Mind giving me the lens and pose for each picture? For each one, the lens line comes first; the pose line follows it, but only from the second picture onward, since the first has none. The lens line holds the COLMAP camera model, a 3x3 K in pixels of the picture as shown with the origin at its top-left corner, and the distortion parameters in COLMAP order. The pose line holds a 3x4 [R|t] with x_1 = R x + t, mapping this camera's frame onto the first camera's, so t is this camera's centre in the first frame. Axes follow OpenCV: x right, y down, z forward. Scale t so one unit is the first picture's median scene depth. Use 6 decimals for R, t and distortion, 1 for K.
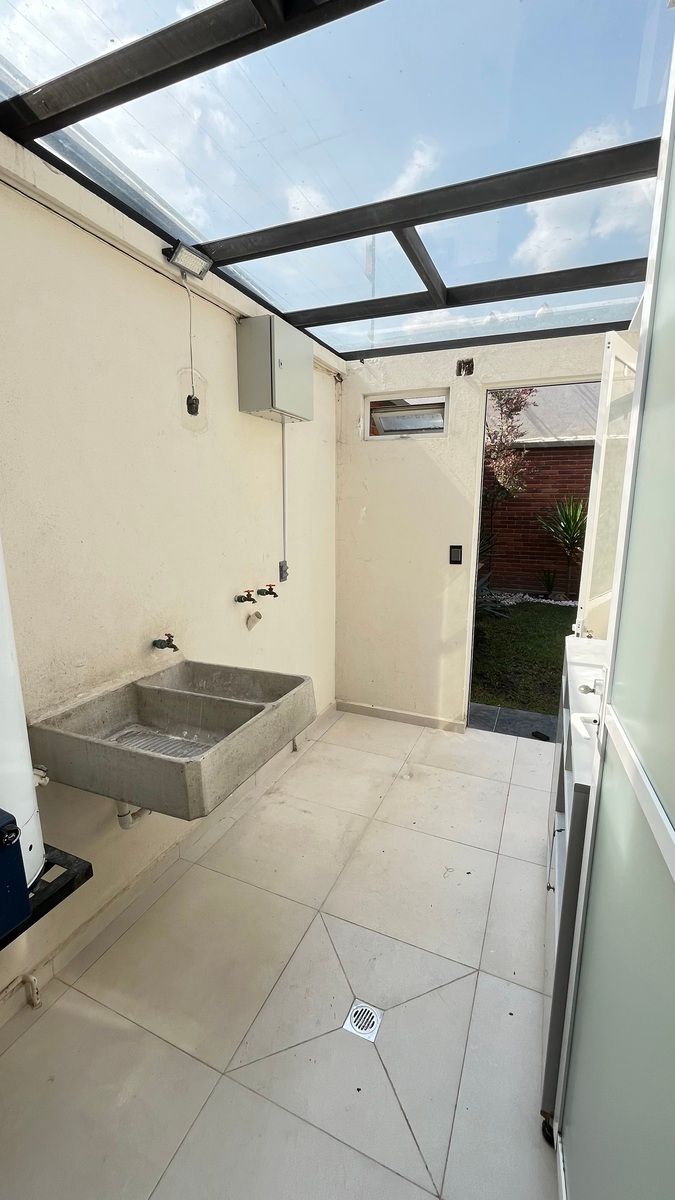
lens RADIAL K [[485.0, 0, 337.2], [0, 485.0, 602.7], [0, 0, 1]] dist [0.000574, 0.000345]
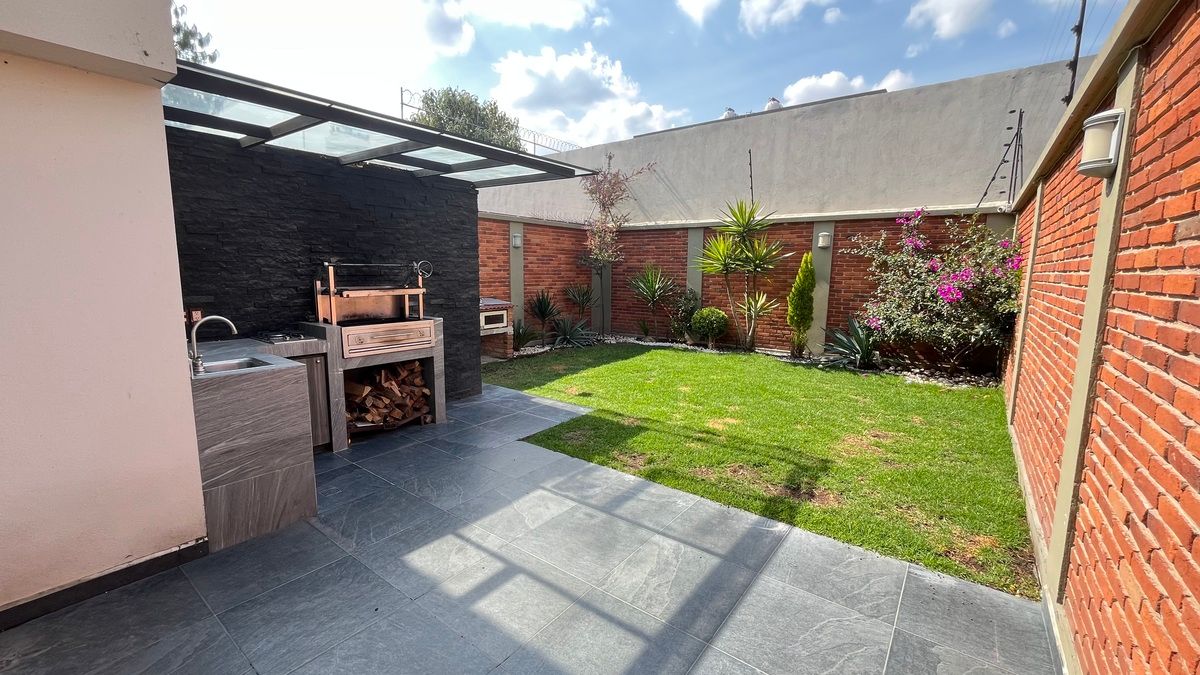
lens RADIAL K [[485.0, 0, 600.9], [0, 485.0, 333.8], [0, 0, 1]] dist [0.000574, 0.000345]
pose [[0.972358, 0.044283, -0.229256, 0.750845], [-0.061194, 0.995862, -0.067187, 0.082243], [0.225332, 0.079359, 0.971045, -0.382743]]
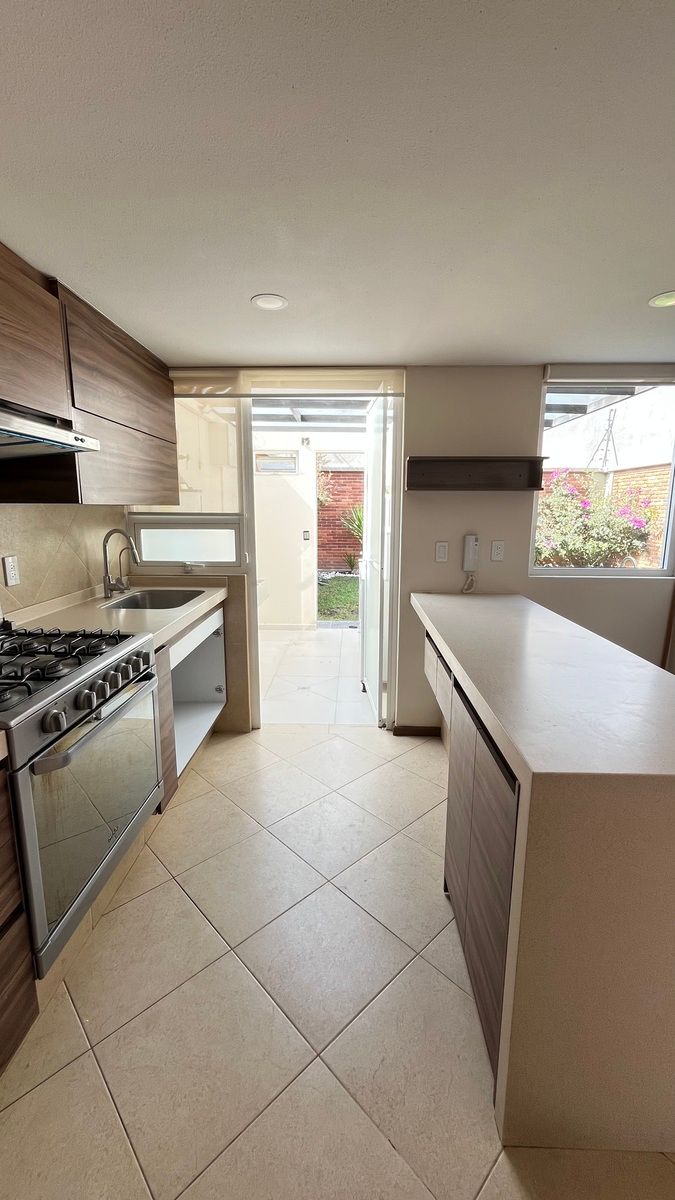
lens RADIAL K [[485.0, 0, 334.6], [0, 485.0, 593.1], [0, 0, 1]] dist [0.000574, 0.000345]
pose [[0.927918, -0.059474, 0.368009, -0.185232], [0.070534, 0.997370, -0.016662, 0.083679], [-0.366050, 0.041418, 0.929673, -0.407285]]
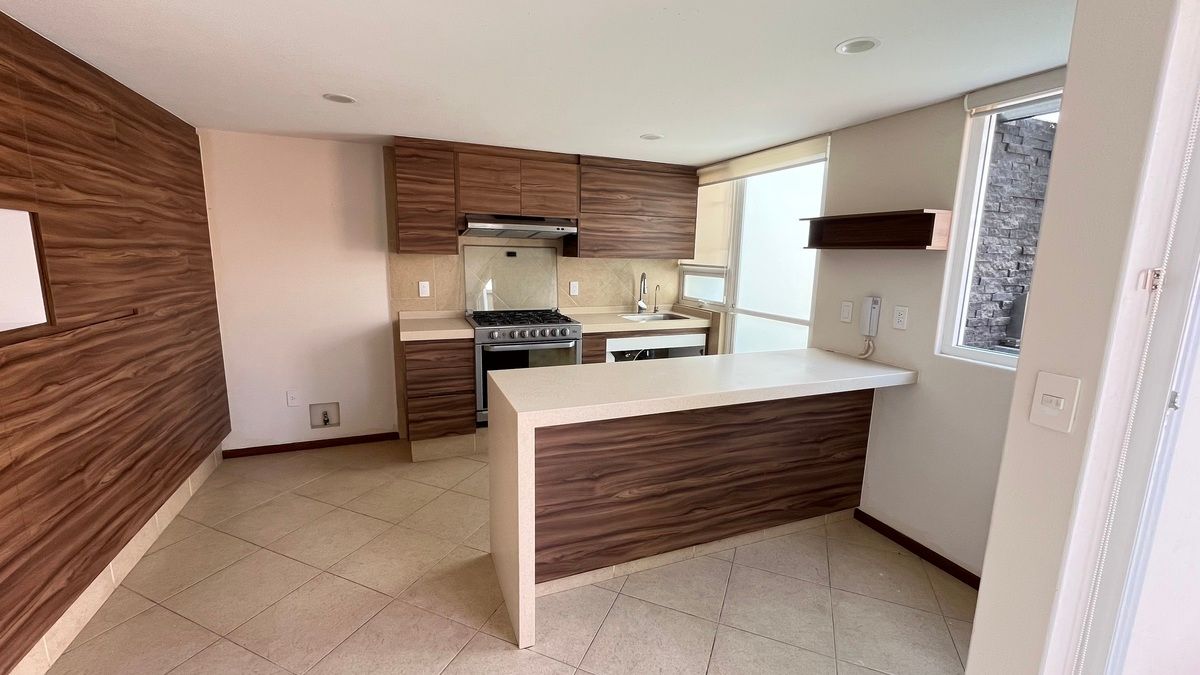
lens RADIAL K [[485.0, 0, 589.4], [0, 485.0, 340.5], [0, 0, 1]] dist [0.000574, 0.000345]
pose [[0.705411, 0.141889, -0.694451, 0.231671], [-0.164216, 0.985817, 0.034612, 0.094155], [0.689513, 0.089624, 0.718707, -0.504326]]
